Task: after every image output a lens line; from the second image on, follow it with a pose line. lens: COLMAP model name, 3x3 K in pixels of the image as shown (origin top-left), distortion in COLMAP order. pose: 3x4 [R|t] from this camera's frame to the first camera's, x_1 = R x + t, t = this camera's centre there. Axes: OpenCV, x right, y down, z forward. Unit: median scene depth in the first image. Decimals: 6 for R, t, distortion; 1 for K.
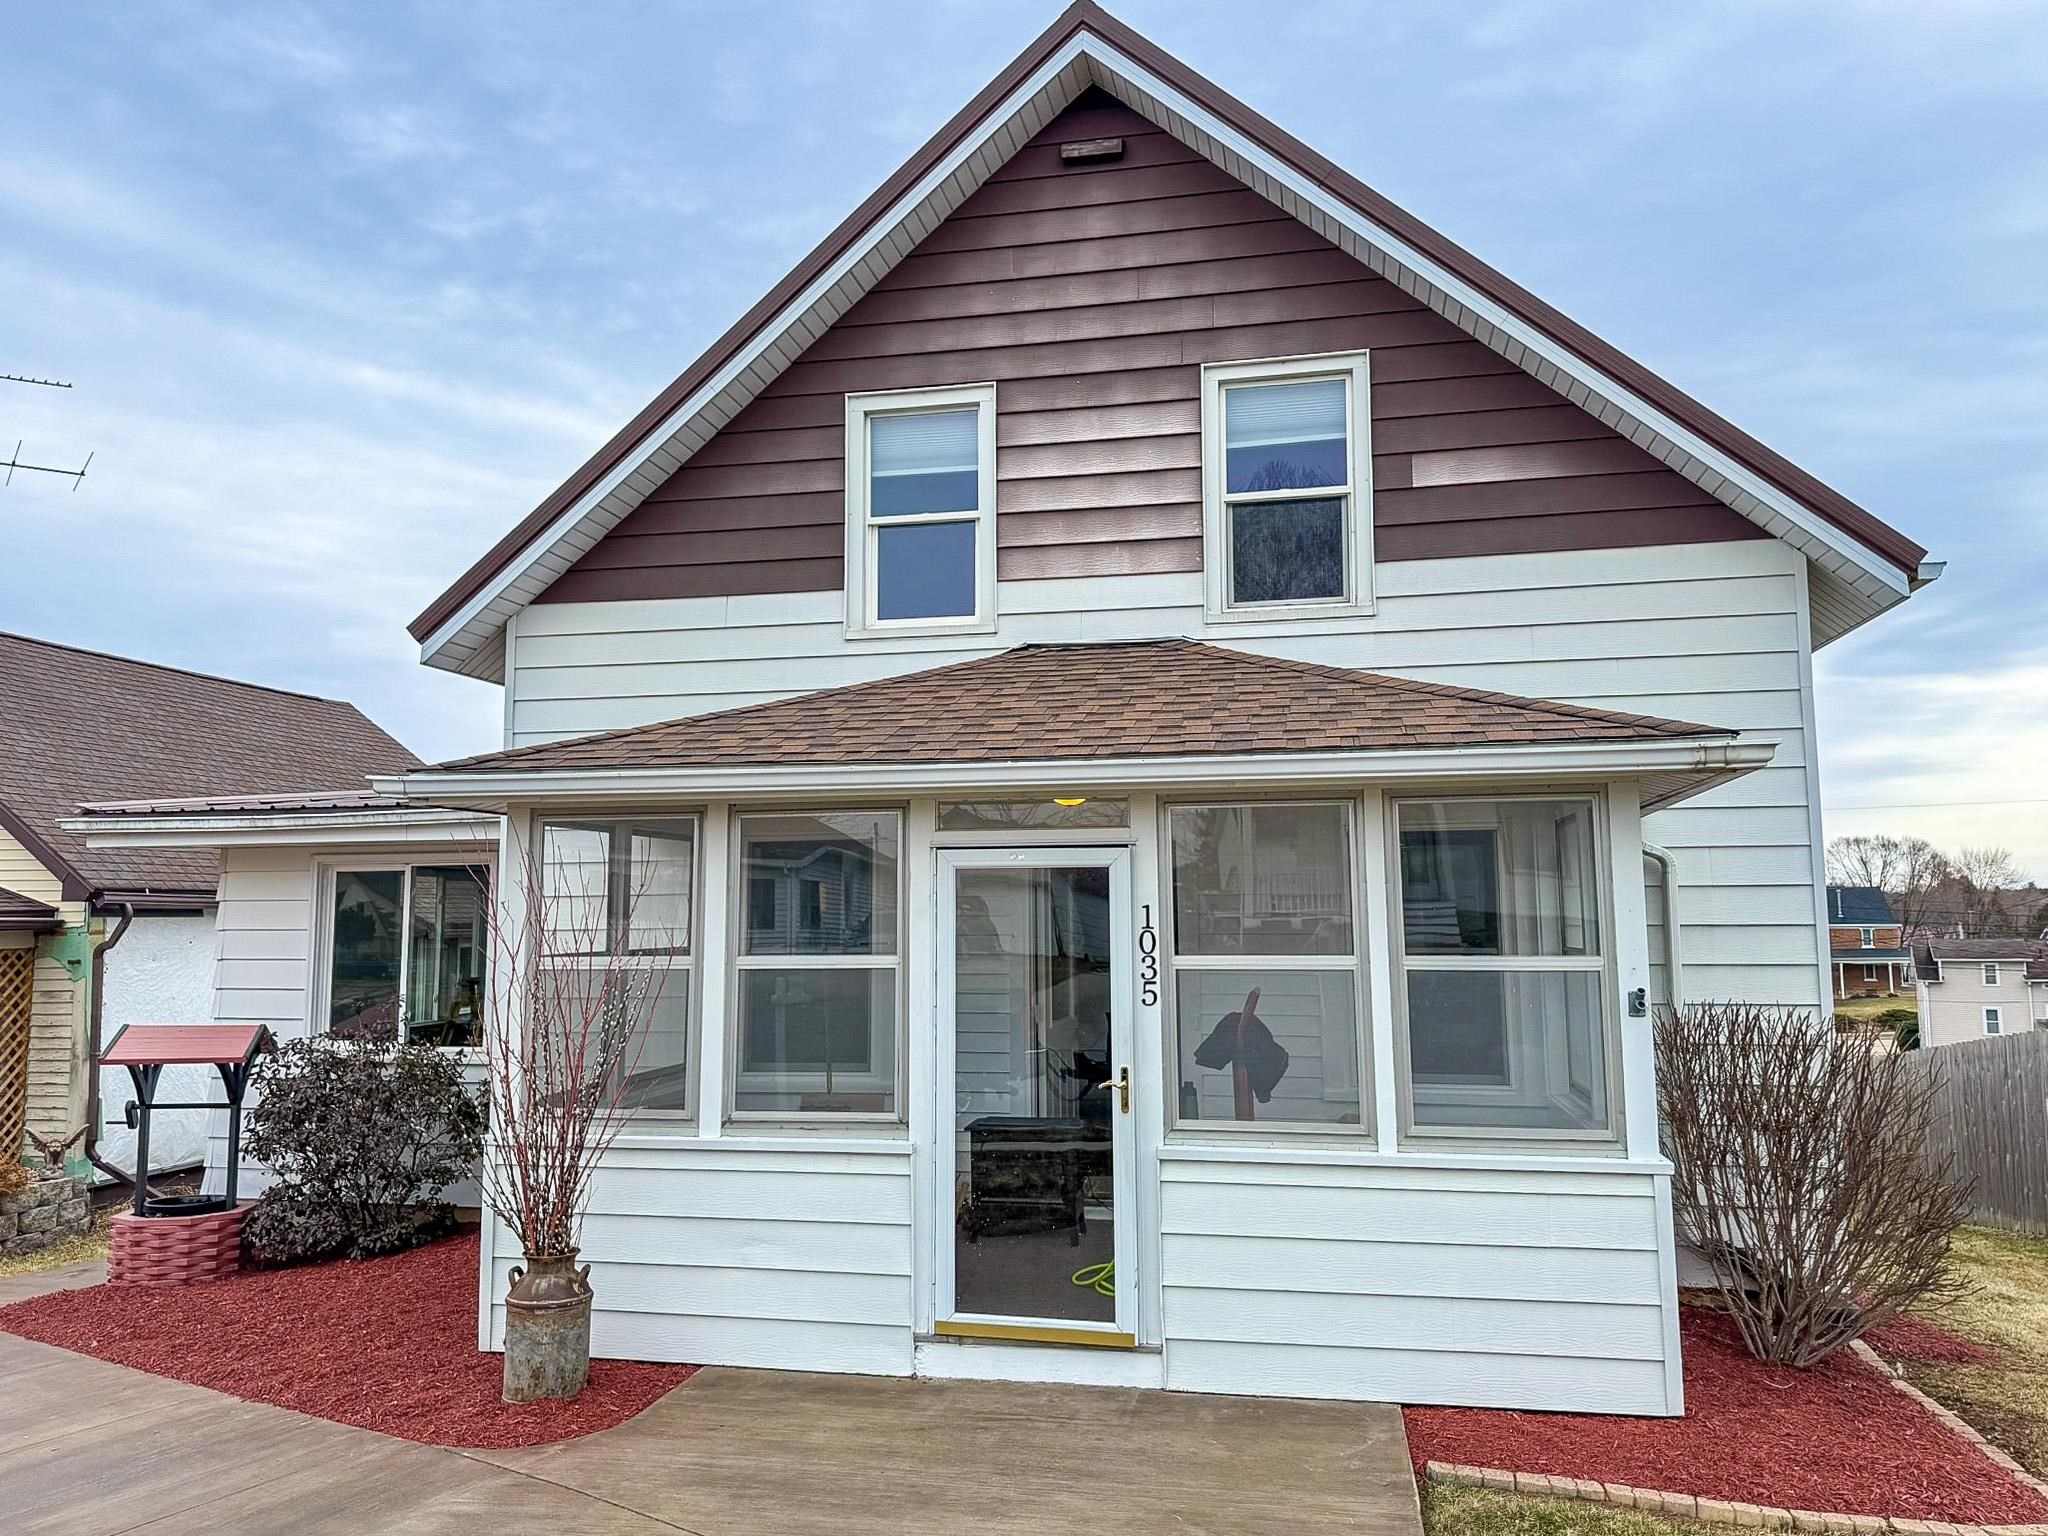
lens RADIAL K [[1376.8, 0, 1024.0], [0, 1376.8, 768.0], [0, 0, 1]] dist [0.035176, -0.066112]
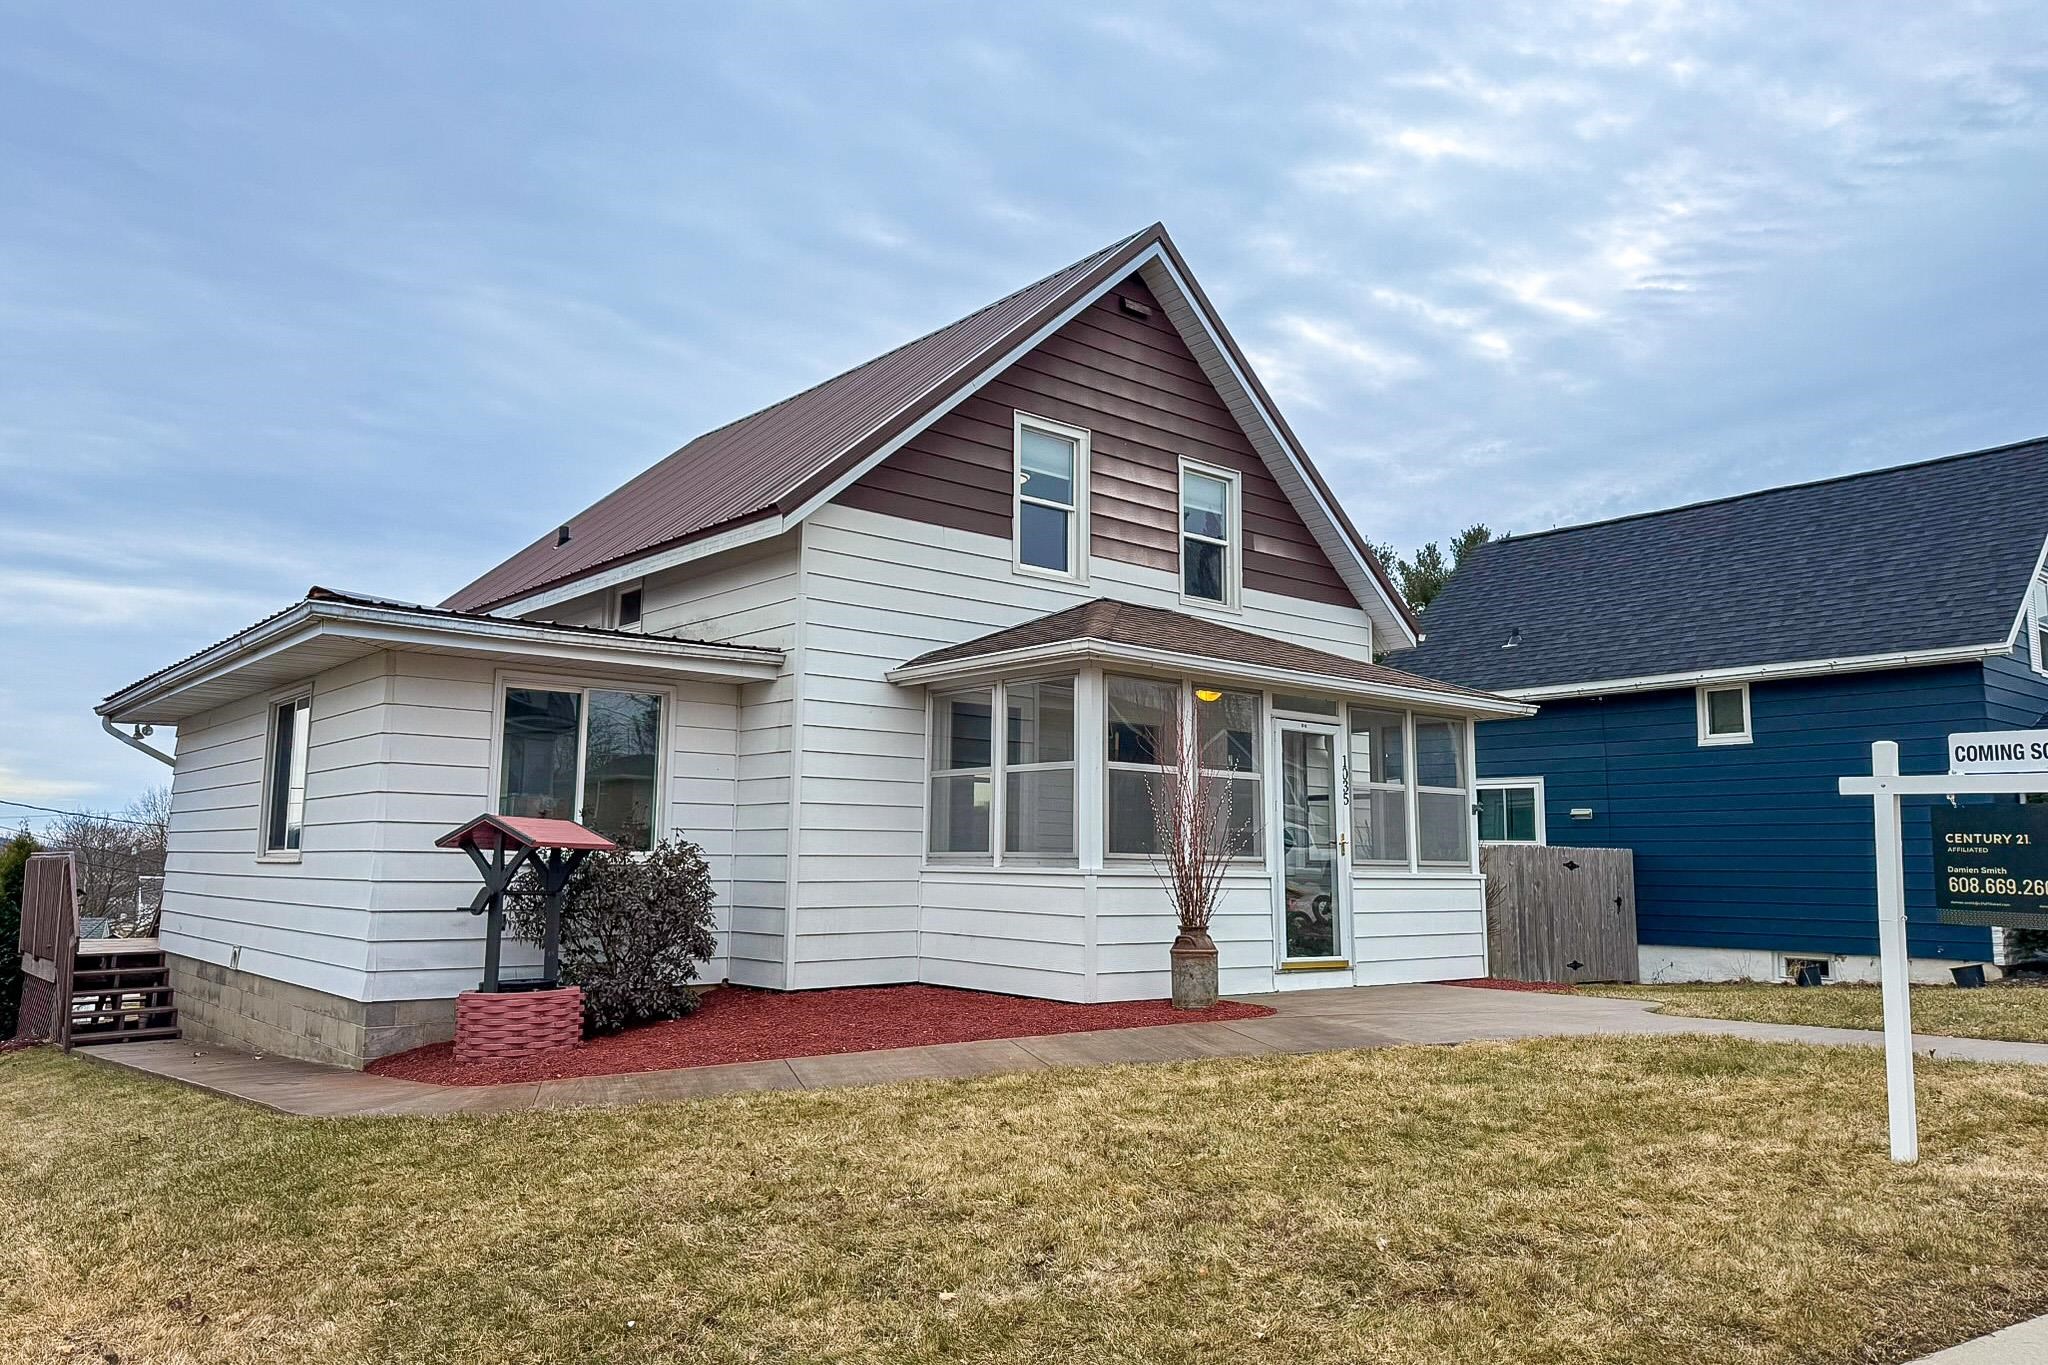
lens RADIAL K [[1449.6, 0, 993.6], [0, 1449.6, 636.3], [0, 0, 1]] dist [0.146340, -0.168151]
pose [[0.617982, 0.137415, 0.774090, -1.369775], [-0.095988, 0.990428, -0.099189, 0.134084], [-0.780310, -0.013007, 0.625257, 0.034586]]
